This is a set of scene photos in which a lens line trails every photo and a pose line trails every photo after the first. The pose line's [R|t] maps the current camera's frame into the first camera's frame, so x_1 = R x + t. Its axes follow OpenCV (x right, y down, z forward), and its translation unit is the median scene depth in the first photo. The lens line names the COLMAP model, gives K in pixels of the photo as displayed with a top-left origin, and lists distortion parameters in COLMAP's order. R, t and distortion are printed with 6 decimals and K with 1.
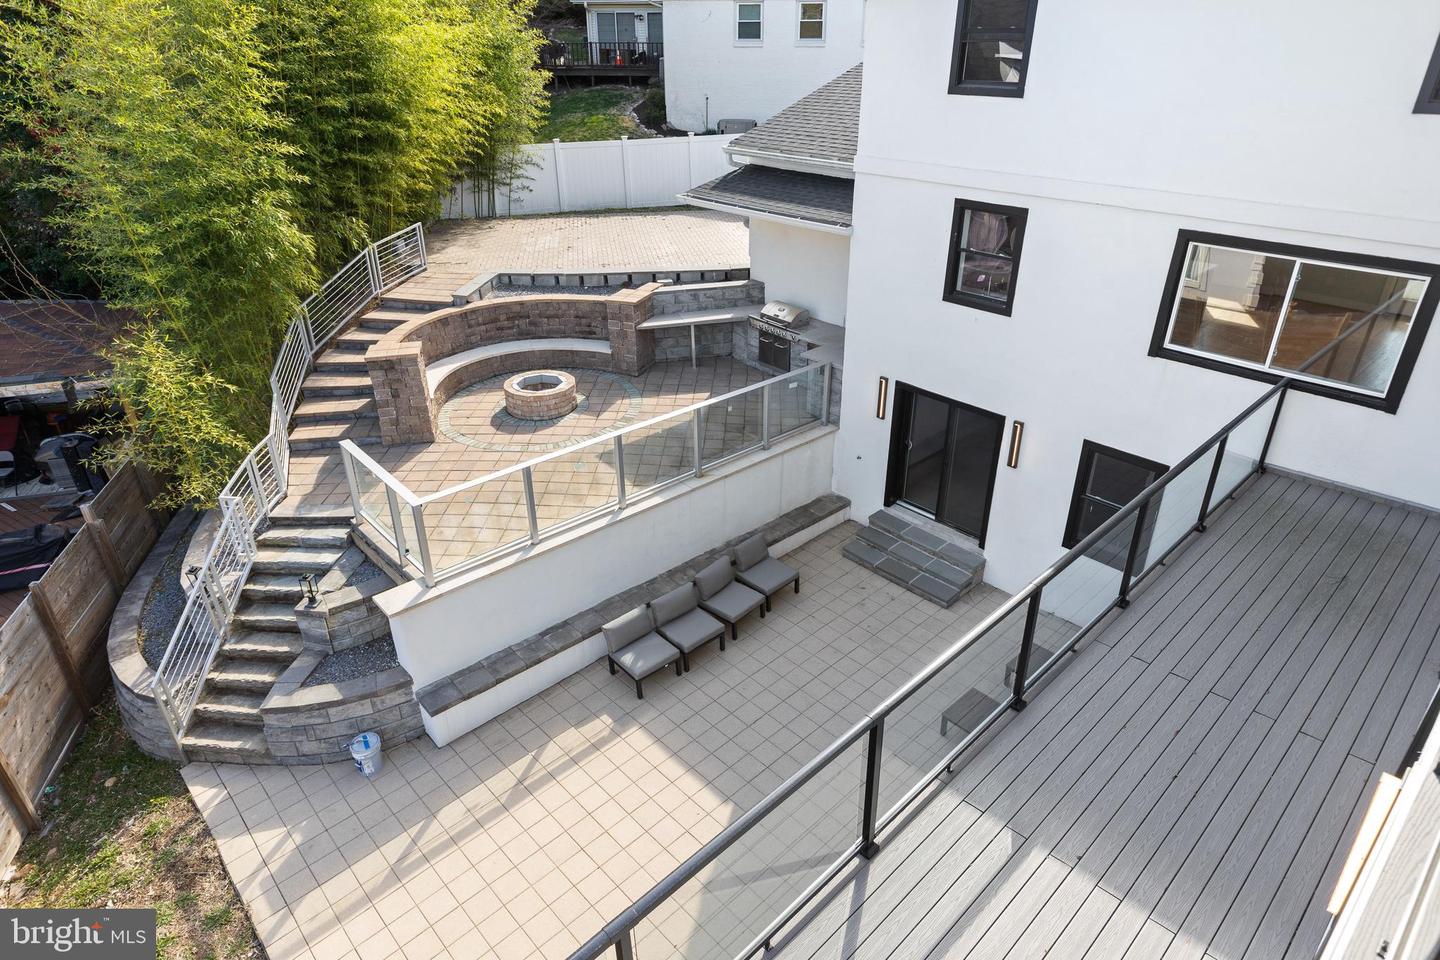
lens RADIAL K [[850.3, 0, 720.0], [0, 850.3, 480.0], [0, 0, 1]] dist [0.001369, 0.000495]
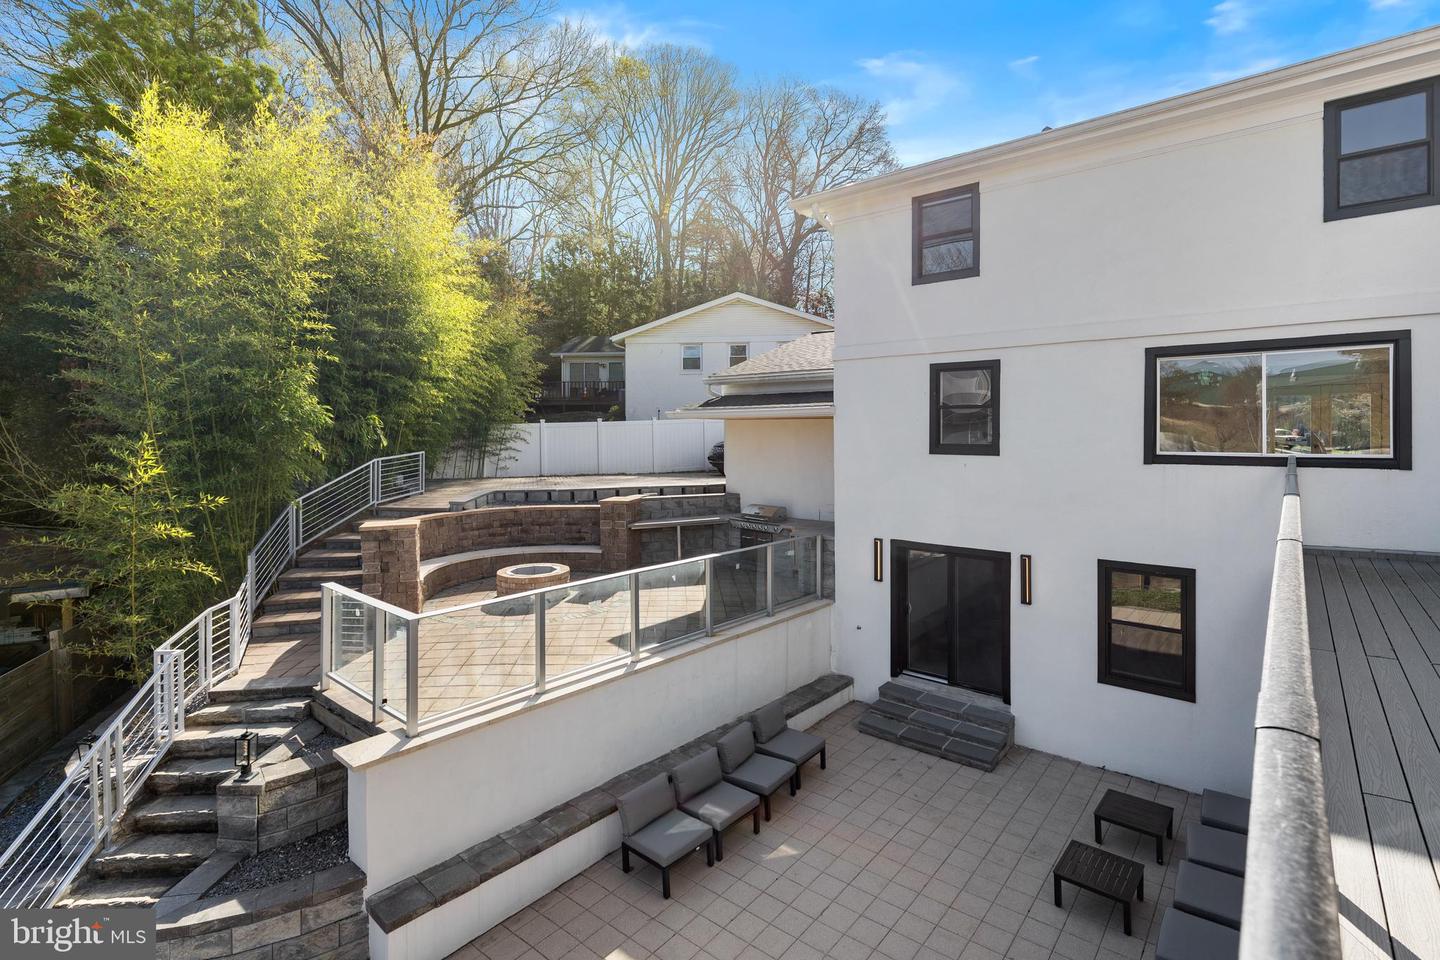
lens RADIAL K [[690.8, 0, 722.7], [0, 690.8, 444.4], [0, 0, 1]] dist [-0.001737, -0.000431]
pose [[0.992147, -0.000657, 0.125076, -0.112577], [0.058167, 0.887698, -0.456738, 0.166452], [-0.110730, 0.460426, 0.880765, 0.231985]]
